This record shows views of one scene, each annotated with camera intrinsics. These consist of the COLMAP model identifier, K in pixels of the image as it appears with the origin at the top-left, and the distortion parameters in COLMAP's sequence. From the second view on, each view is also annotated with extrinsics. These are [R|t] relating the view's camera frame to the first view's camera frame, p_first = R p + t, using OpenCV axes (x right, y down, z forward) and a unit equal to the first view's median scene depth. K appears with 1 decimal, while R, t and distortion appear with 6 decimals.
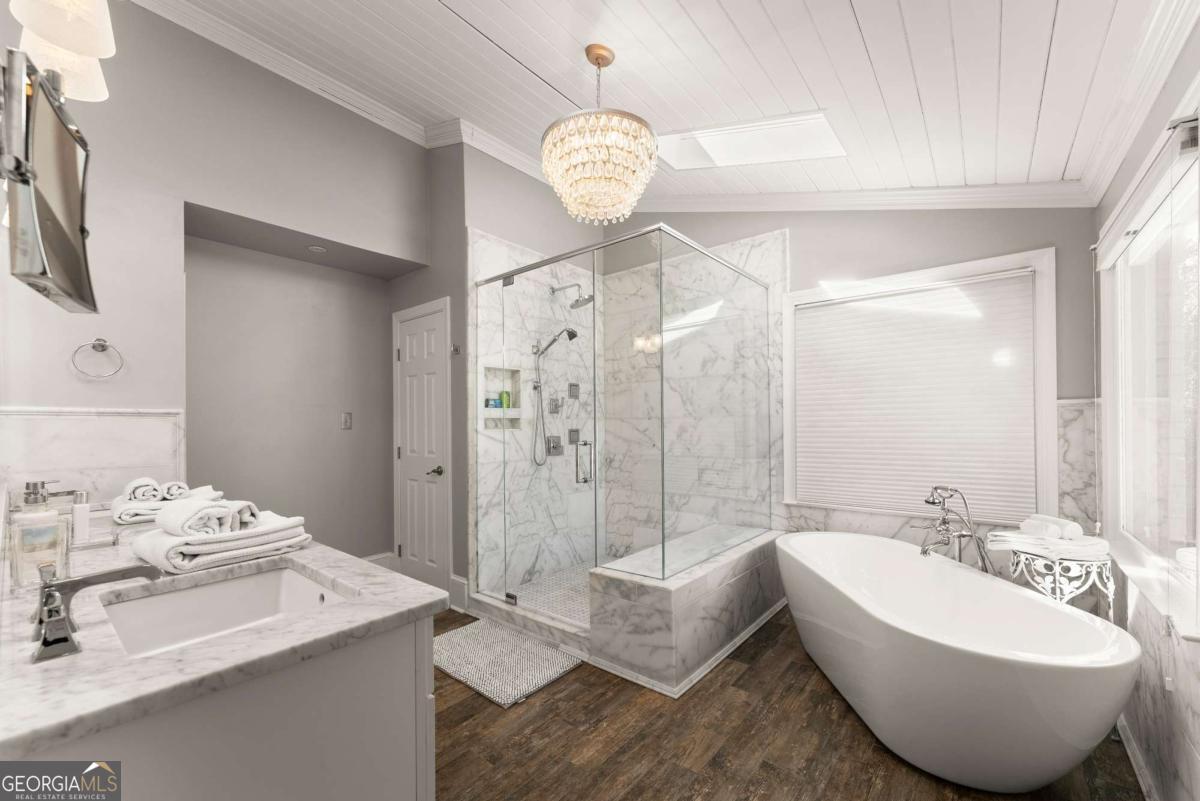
lens RADIAL K [[480.3, 0, 601.2], [0, 480.3, 419.3], [0, 0, 1]] dist [0.000083, -0.000010]
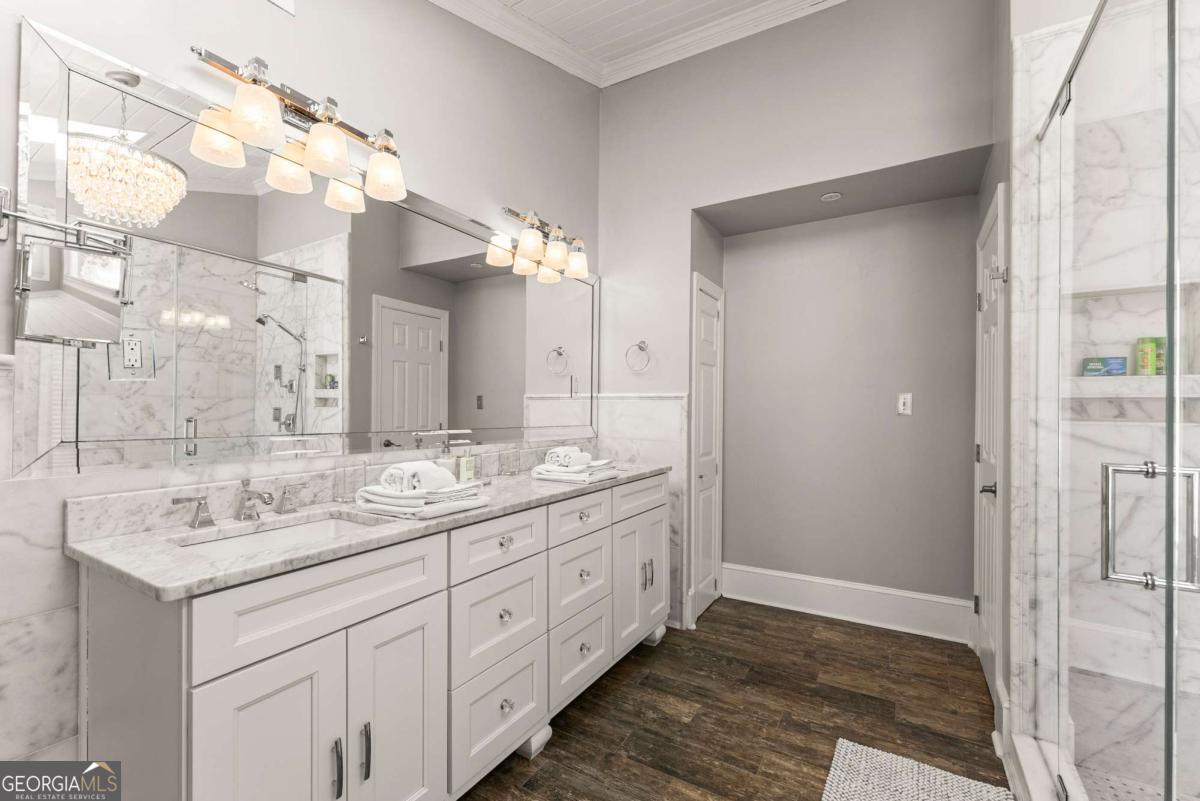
lens RADIAL K [[500.1, 0, 602.4], [0, 500.1, 406.7], [0, 0, 1]] dist [0.000193, -0.000041]
pose [[0.144919, 0.003662, -0.989437, 0.259768], [-0.001258, 0.999993, 0.003516, 0.007070], [0.989443, 0.000735, 0.144922, 0.600069]]
